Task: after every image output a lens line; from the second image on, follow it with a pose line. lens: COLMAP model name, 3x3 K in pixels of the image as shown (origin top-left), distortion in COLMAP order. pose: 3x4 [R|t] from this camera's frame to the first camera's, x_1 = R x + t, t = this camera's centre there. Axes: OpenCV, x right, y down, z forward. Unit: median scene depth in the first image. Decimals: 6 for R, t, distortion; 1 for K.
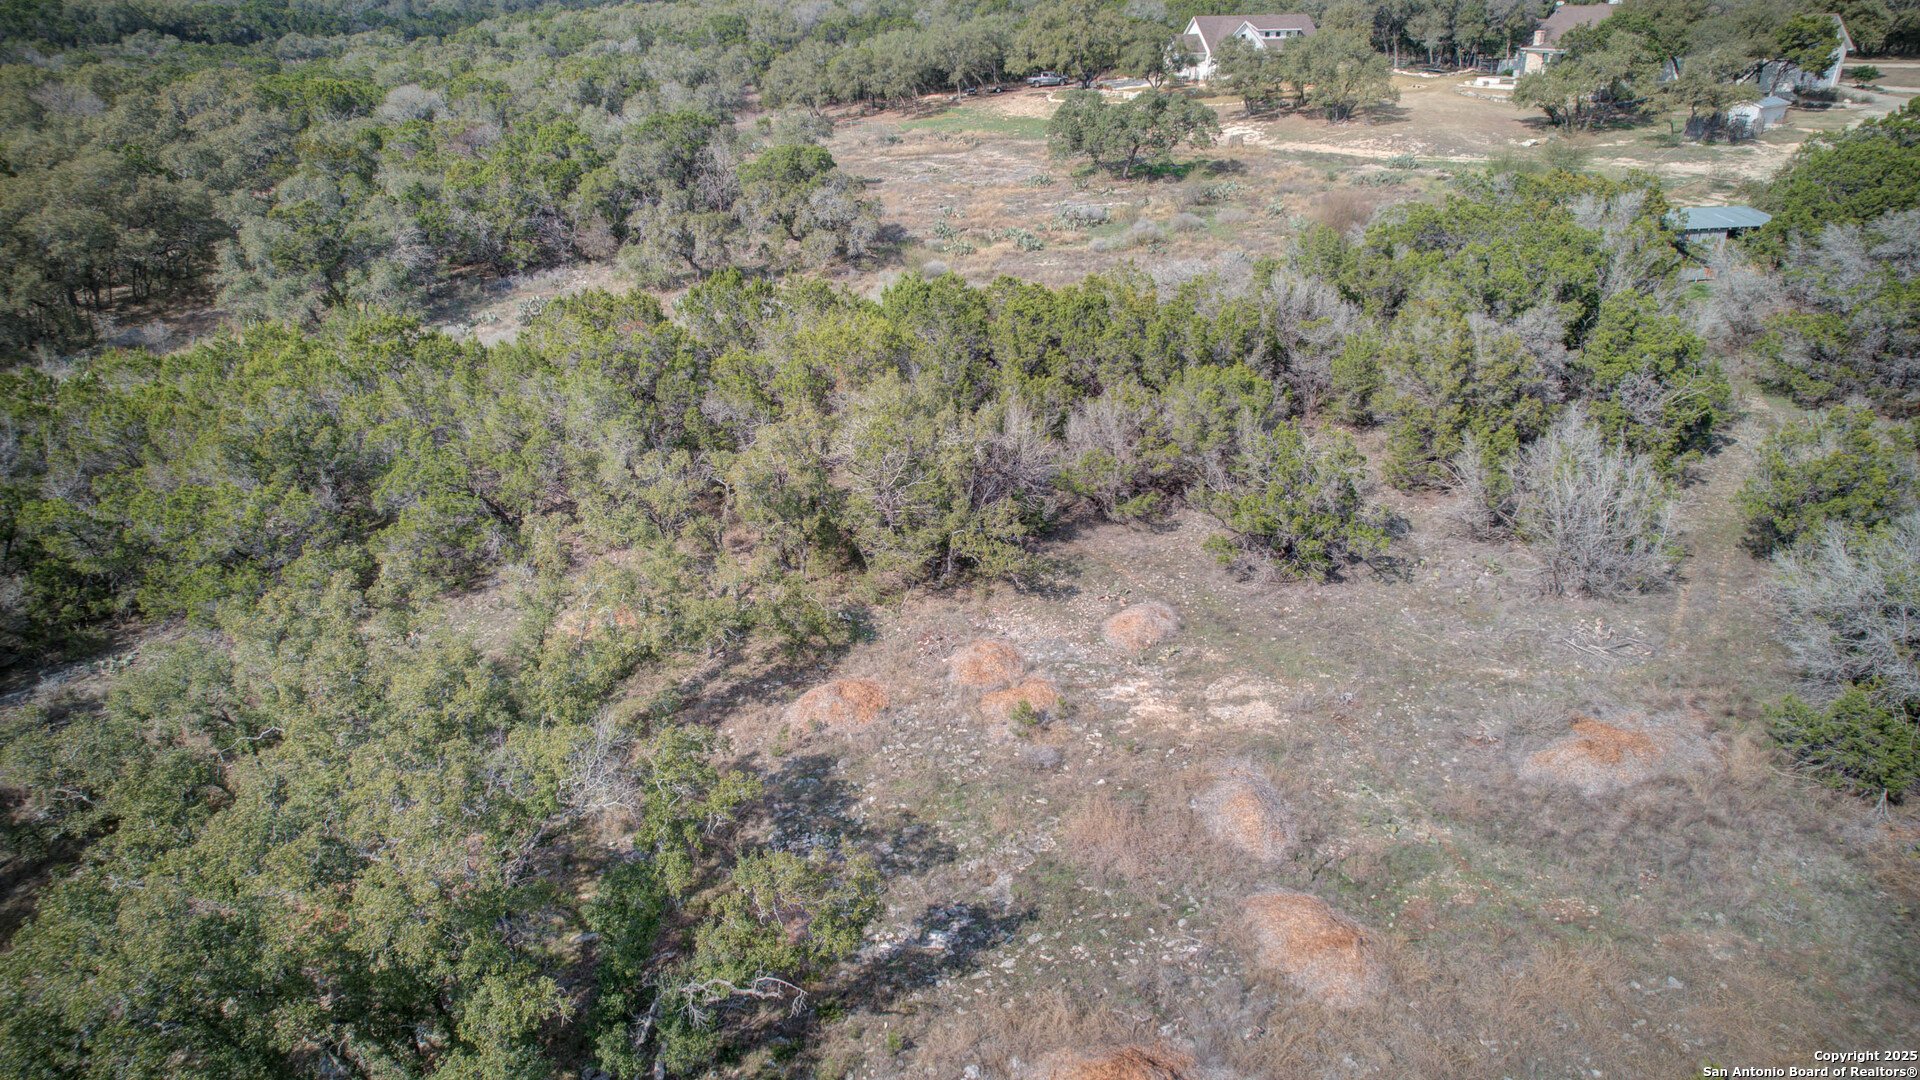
lens RADIAL K [[1226.6, 0, 949.4], [0, 1226.6, 538.6], [0, 0, 1]] dist [-0.076462, 0.071207]
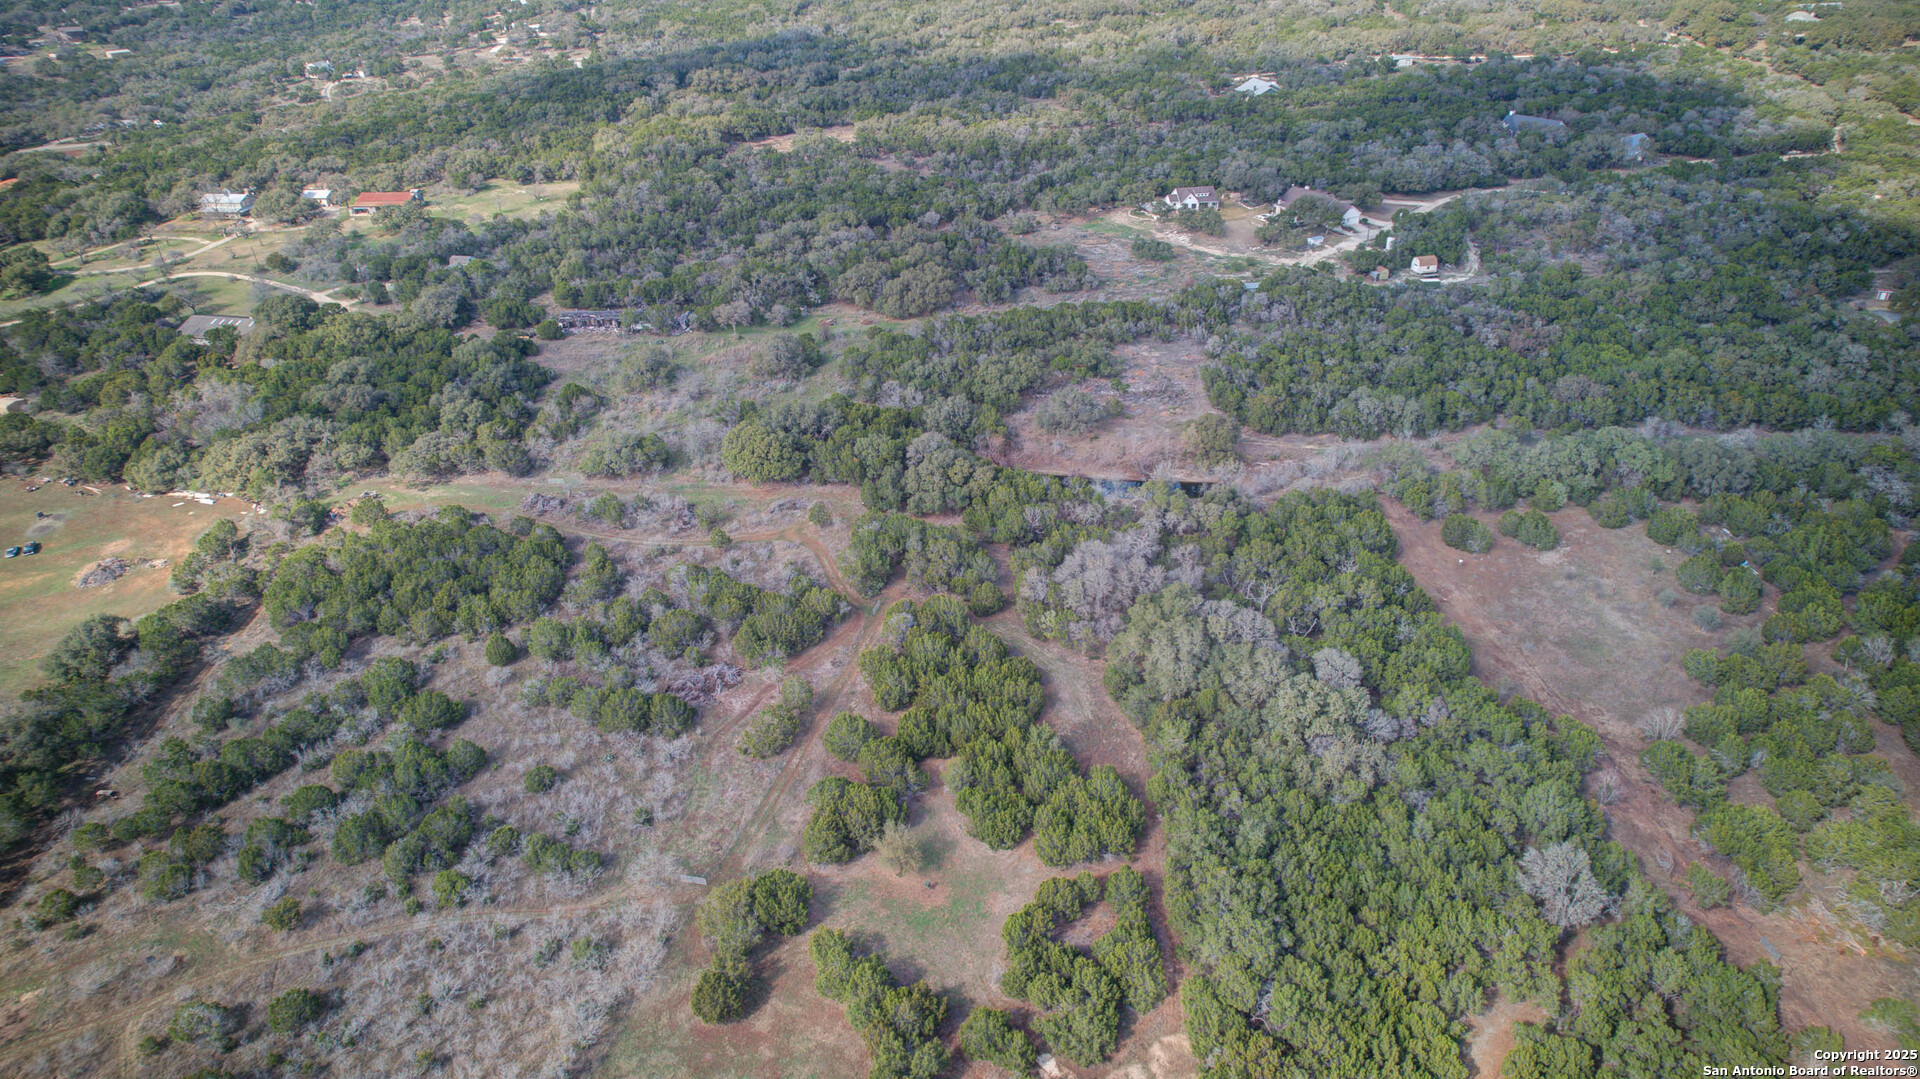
lens RADIAL K [[1226.6, 0, 966.8], [0, 1226.6, 539.4], [0, 0, 1]] dist [-0.076462, 0.071207]
pose [[0.999833, 0.008113, -0.016373, -0.474703], [-0.006440, 0.994990, 0.099771, 0.279816], [0.017100, -0.099649, 0.994876, -3.843340]]
